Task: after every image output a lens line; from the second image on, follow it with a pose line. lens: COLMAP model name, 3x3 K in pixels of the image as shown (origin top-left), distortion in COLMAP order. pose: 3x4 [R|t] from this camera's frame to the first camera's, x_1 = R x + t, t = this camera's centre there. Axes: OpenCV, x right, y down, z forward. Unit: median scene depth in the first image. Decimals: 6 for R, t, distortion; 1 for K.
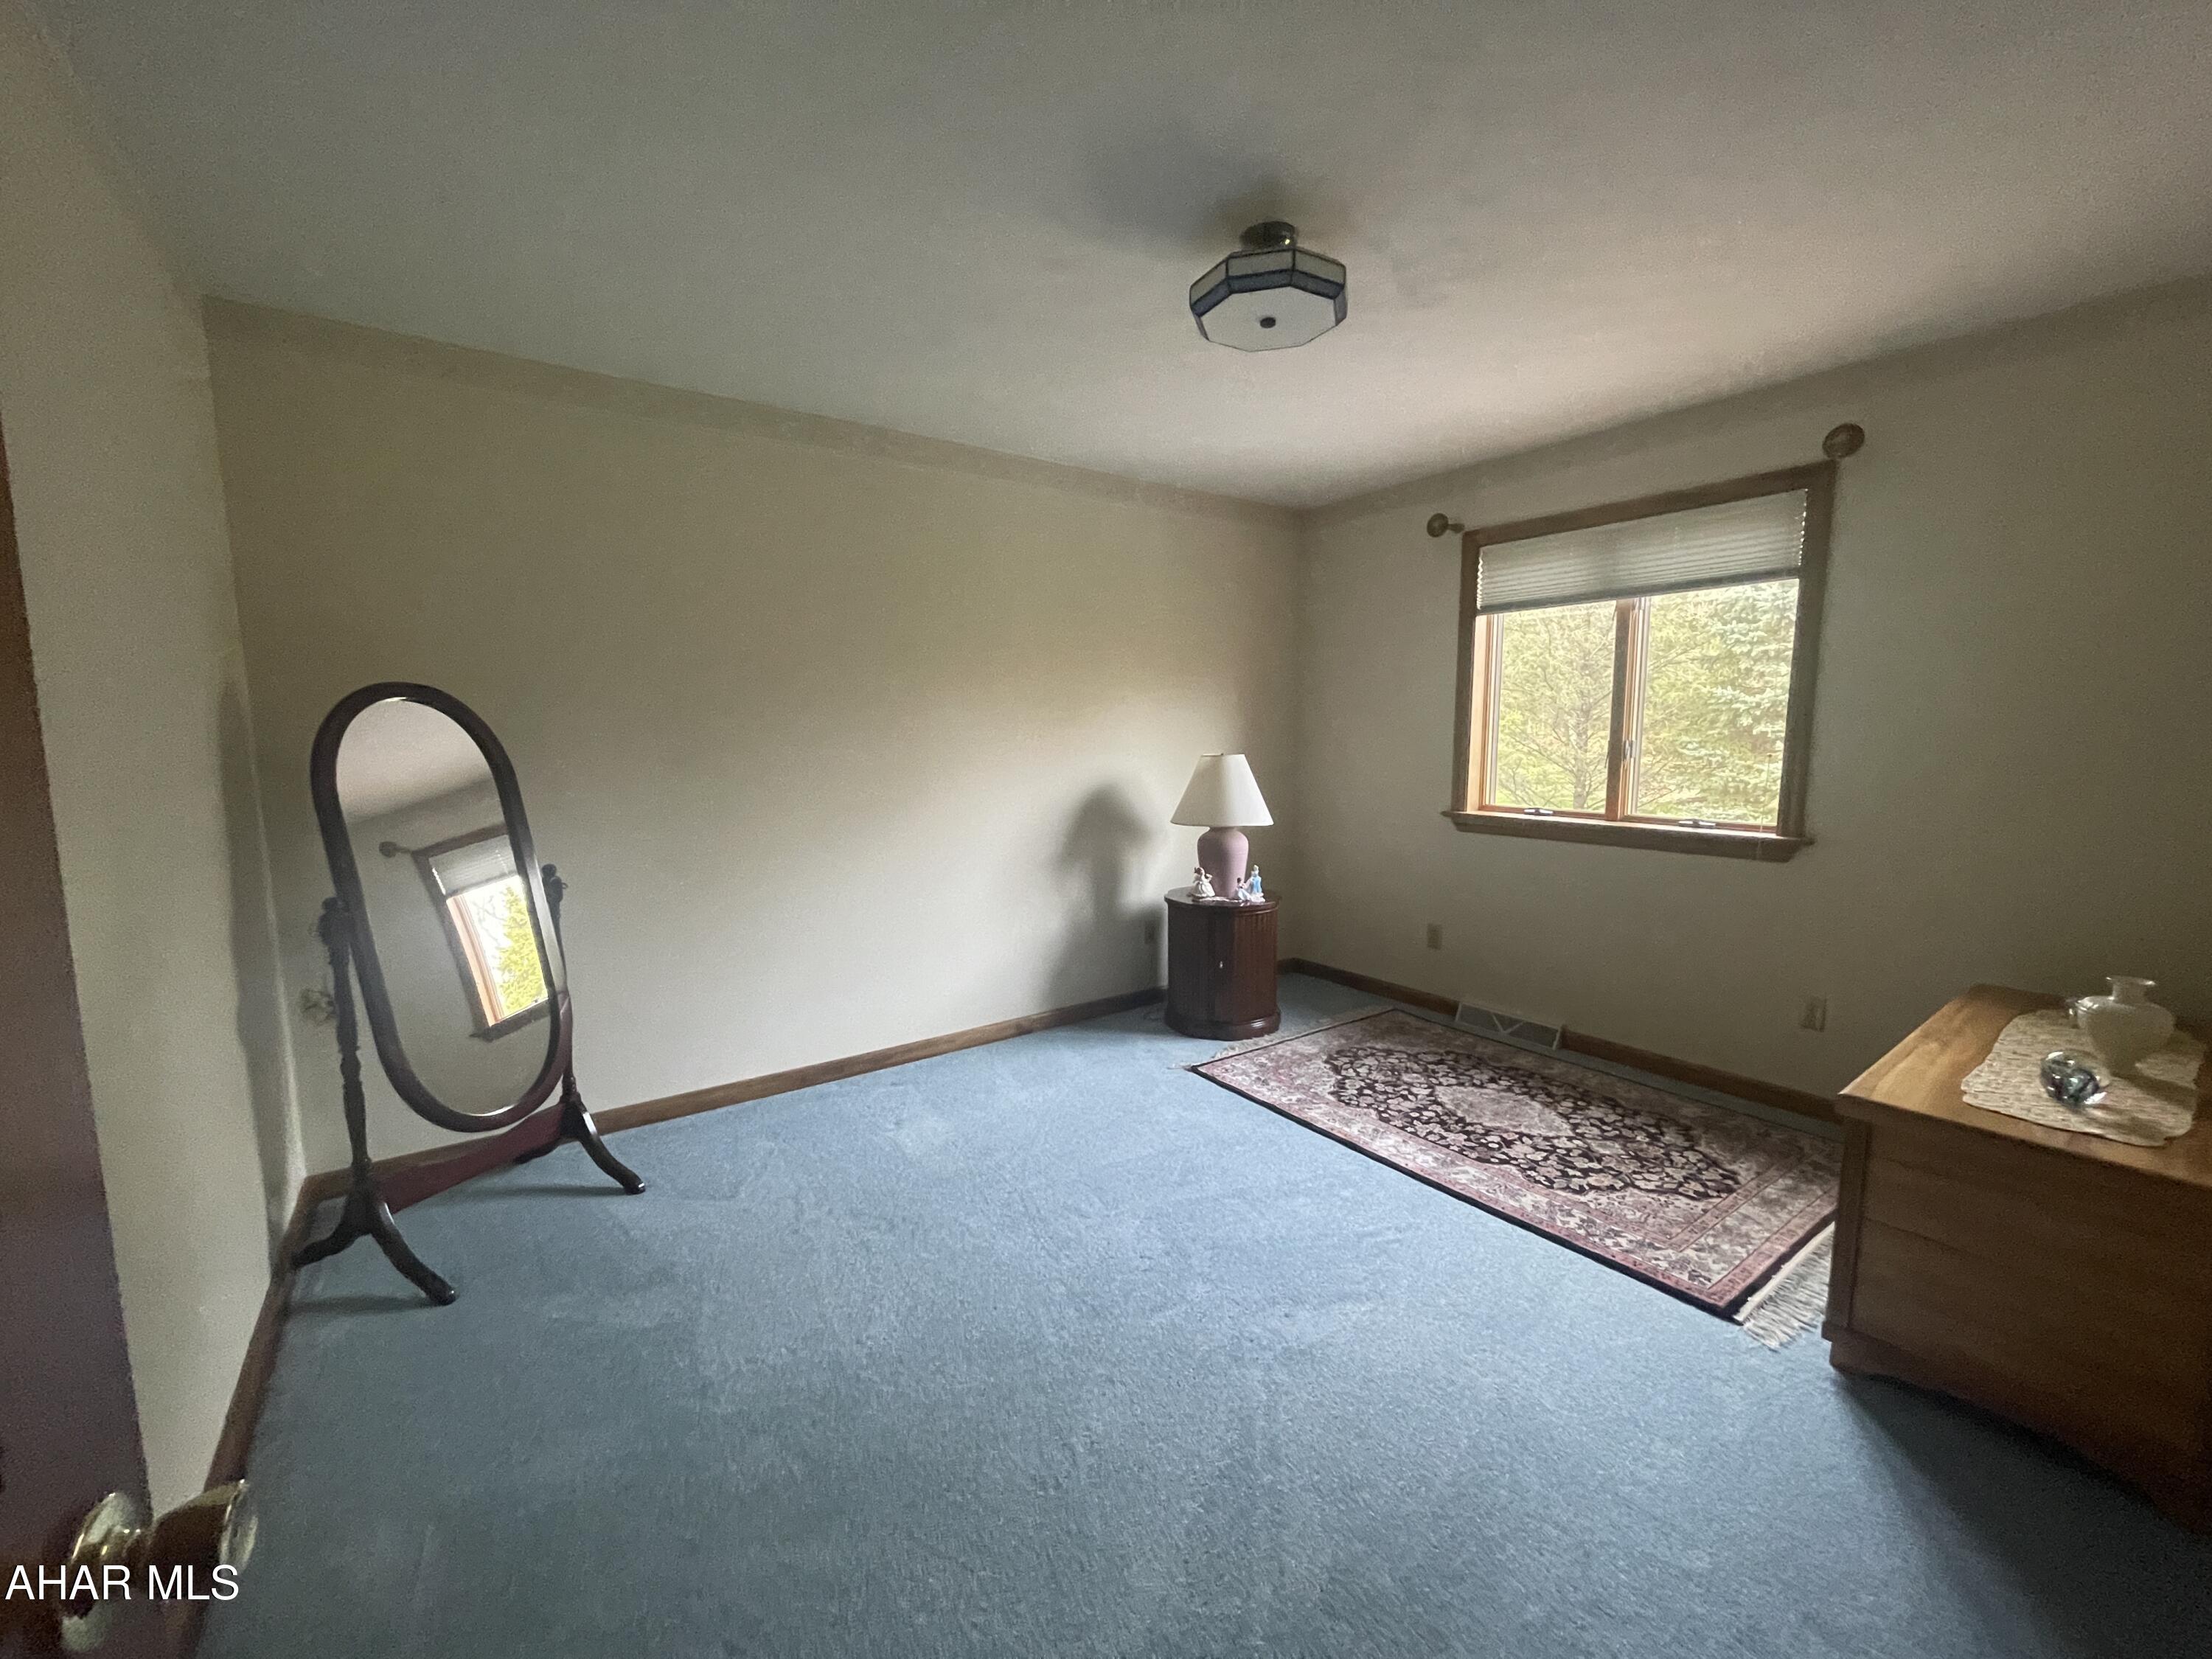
lens RADIAL K [[891.3, 0, 1094.0], [0, 891.3, 832.6], [0, 0, 1]] dist [-0.006922, 0.002275]
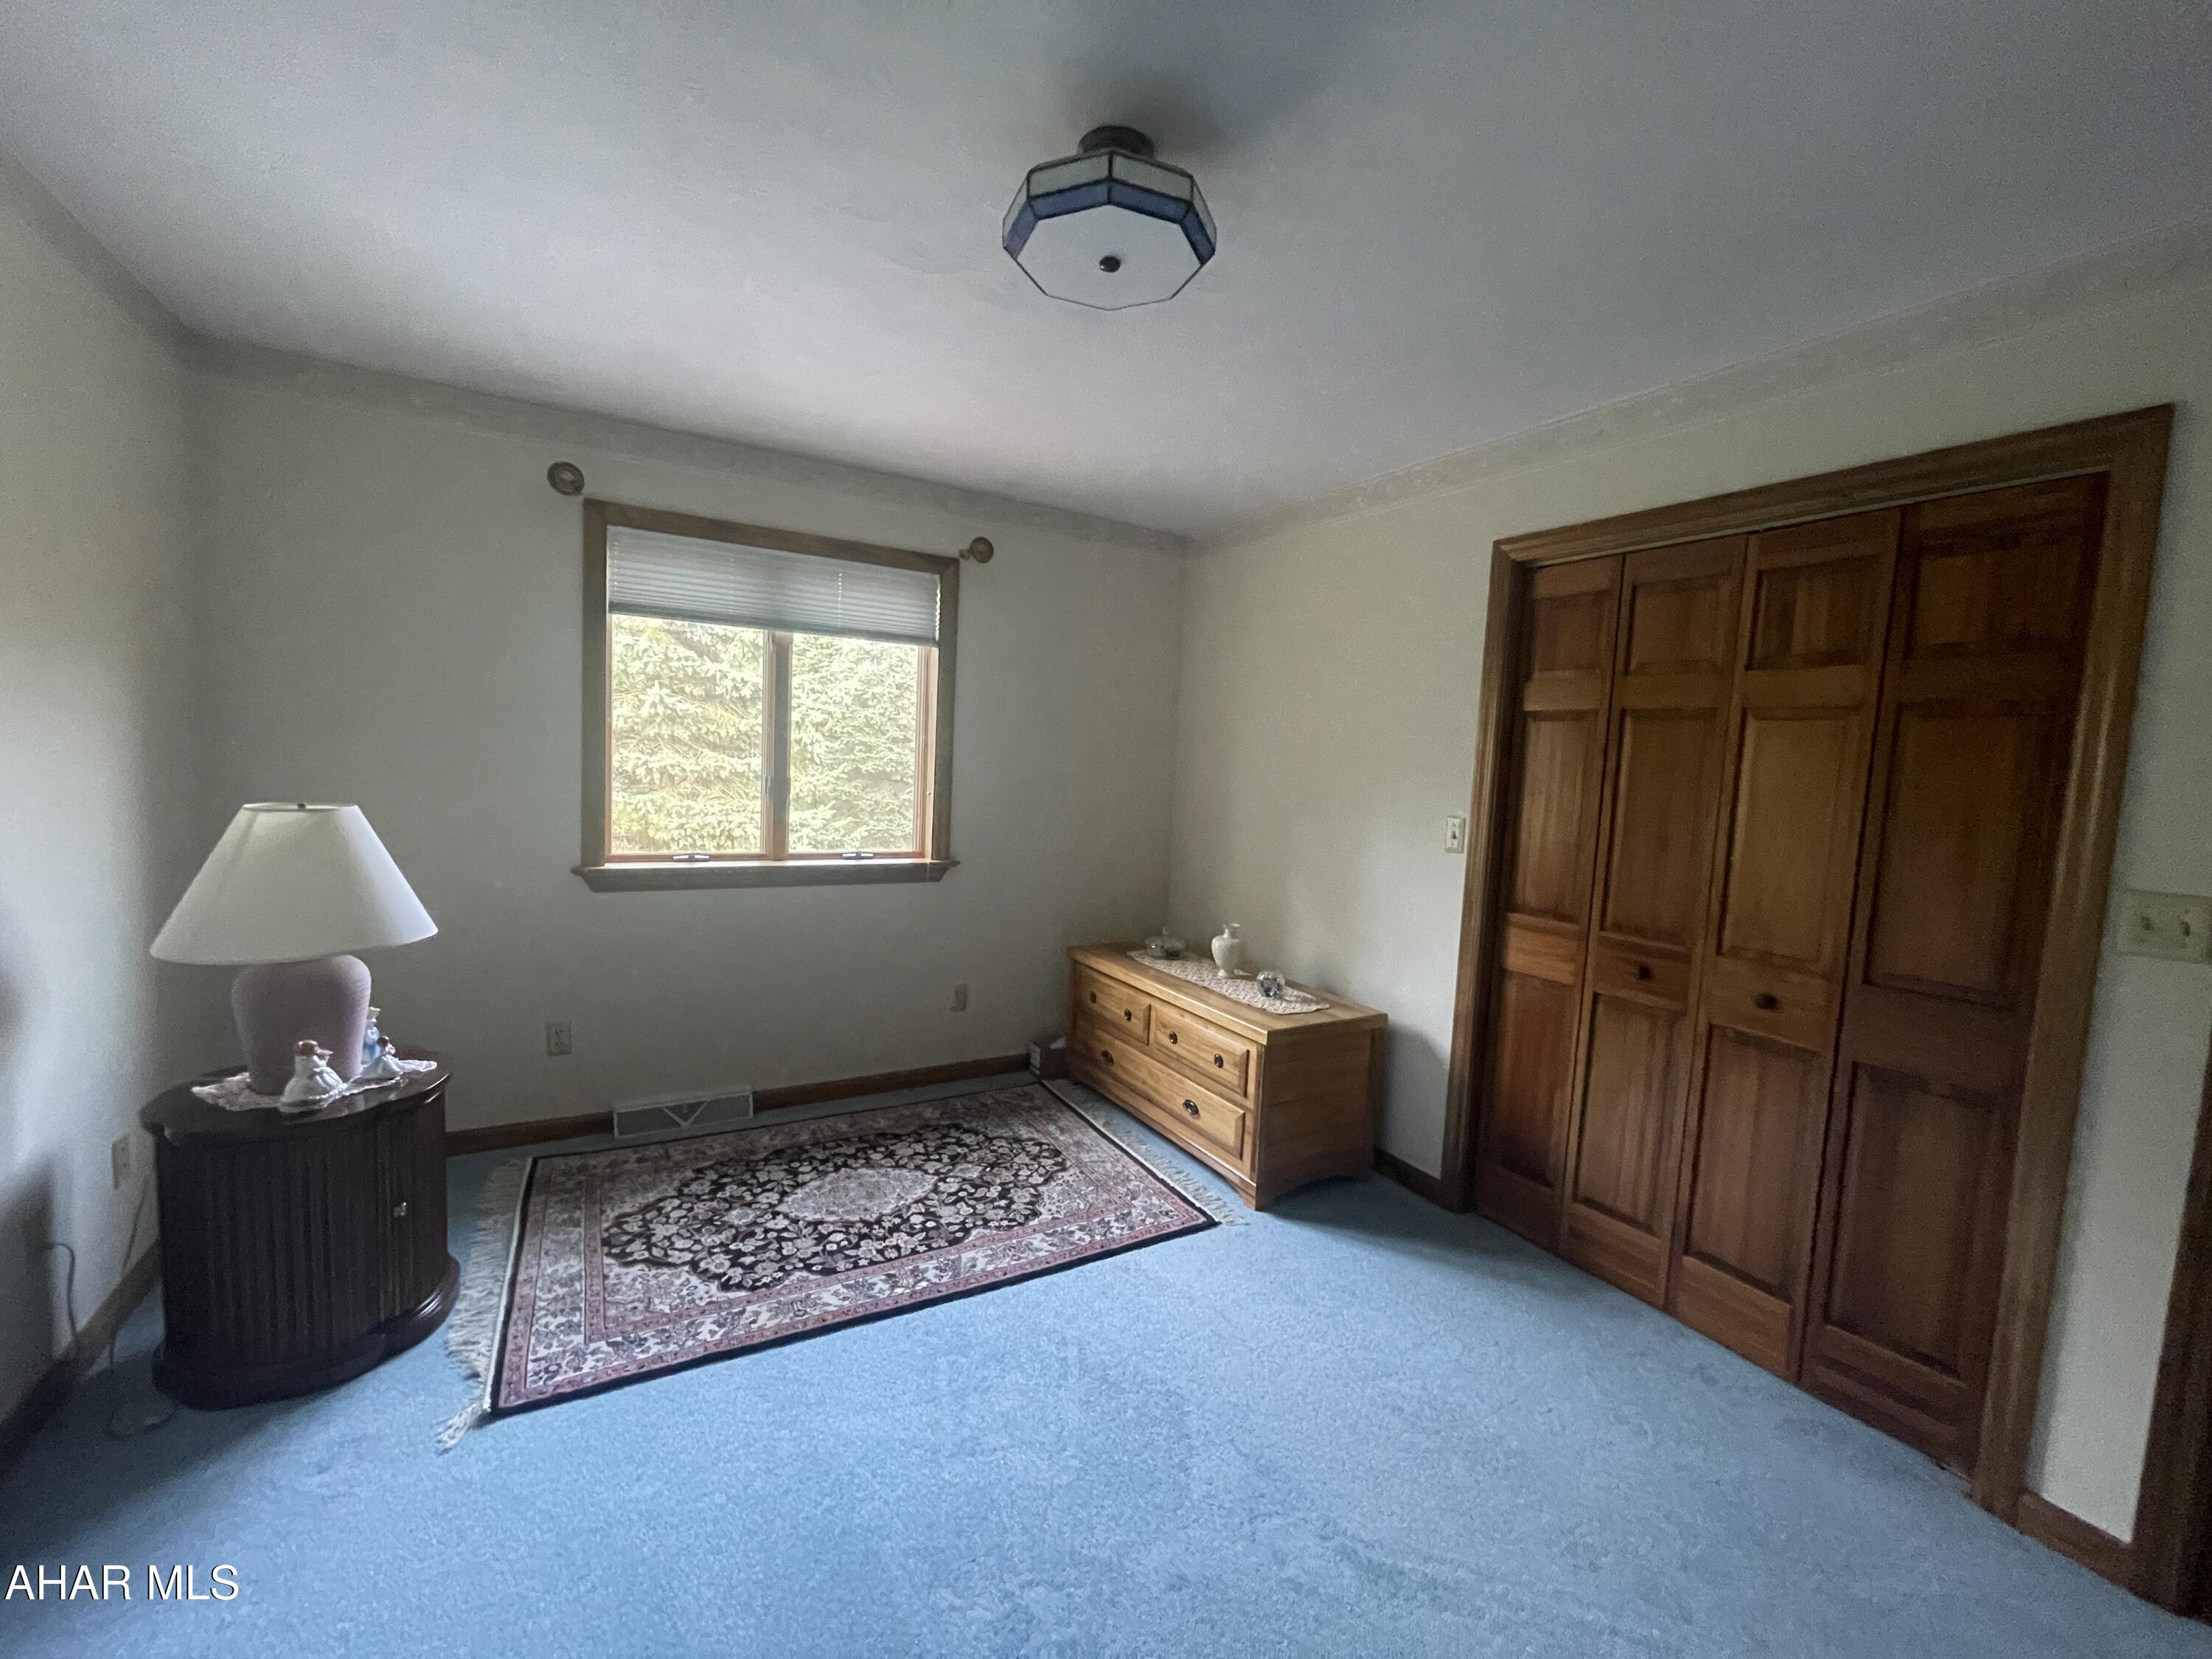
lens RADIAL K [[891.3, 0, 1091.0], [0, 891.3, 834.5], [0, 0, 1]] dist [-0.006922, 0.002275]
pose [[0.100980, -0.070921, 0.992357, -0.372170], [0.069740, 0.995507, 0.064050, -0.087396], [-0.992441, 0.062739, 0.105472, 0.622879]]
